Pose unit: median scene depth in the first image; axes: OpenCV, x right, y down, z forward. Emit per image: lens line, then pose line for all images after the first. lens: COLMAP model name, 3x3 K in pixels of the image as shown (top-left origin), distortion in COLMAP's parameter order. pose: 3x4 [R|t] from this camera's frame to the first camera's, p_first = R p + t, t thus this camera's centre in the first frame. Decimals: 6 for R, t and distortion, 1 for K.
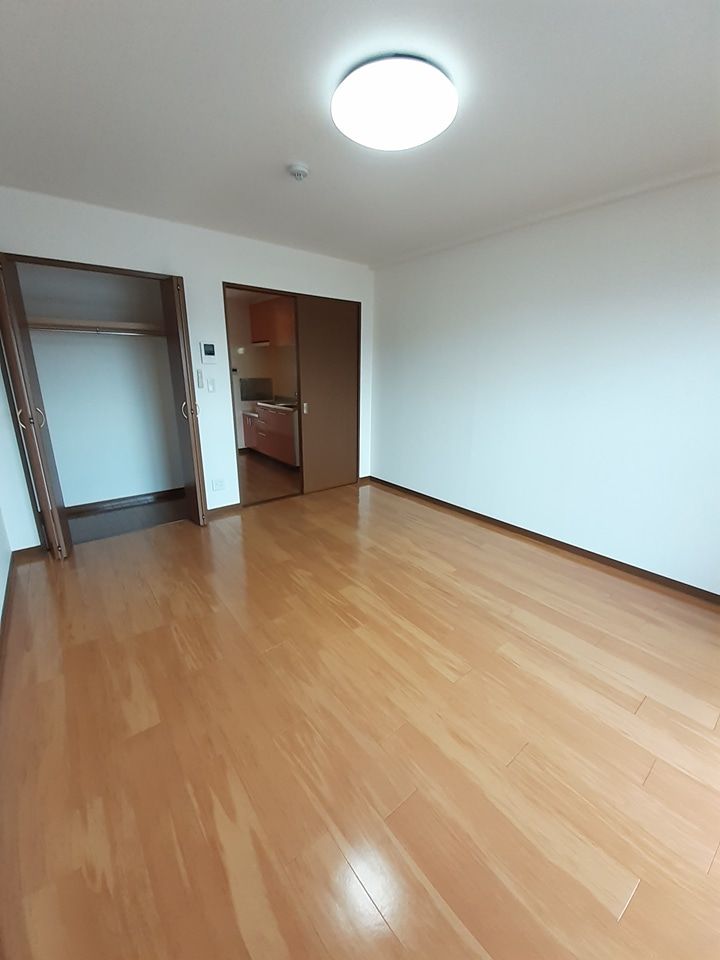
lens RADIAL K [[402.1, 0, 360.0], [0, 402.1, 480.0], [0, 0, 1]] dist [0.008393, -0.000309]
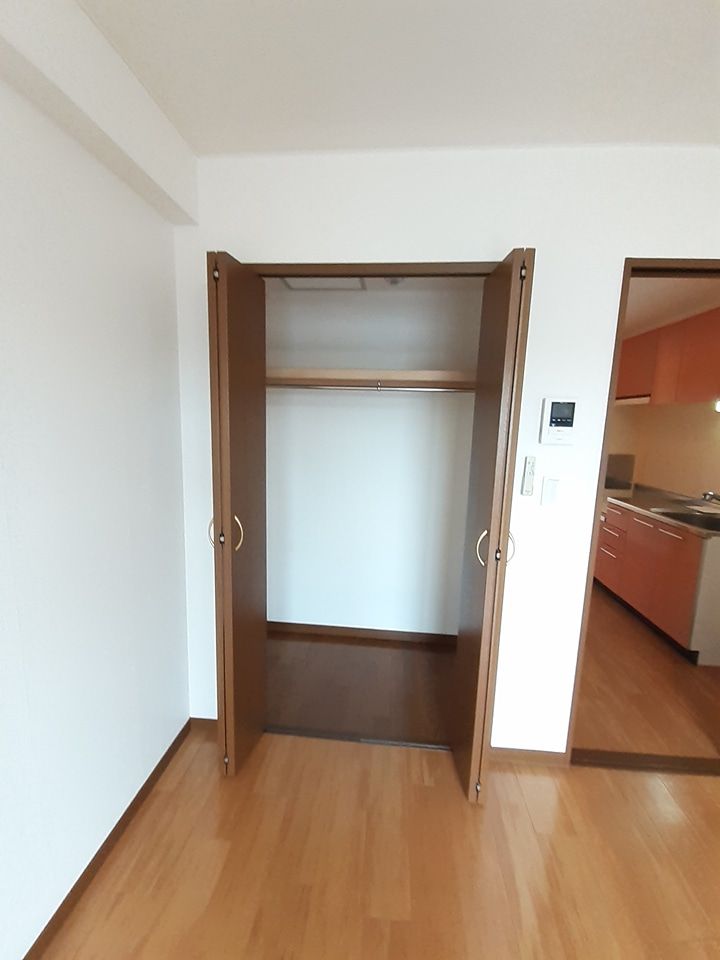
lens RADIAL K [[402.1, 0, 360.0], [0, 402.1, 480.0], [0, 0, 1]] dist [0.008393, -0.000309]
pose [[0.760729, 0.114709, -0.638853, -0.227584], [-0.200121, 0.977760, -0.062738, -0.163640], [0.617449, 0.175575, 0.766766, 0.487142]]
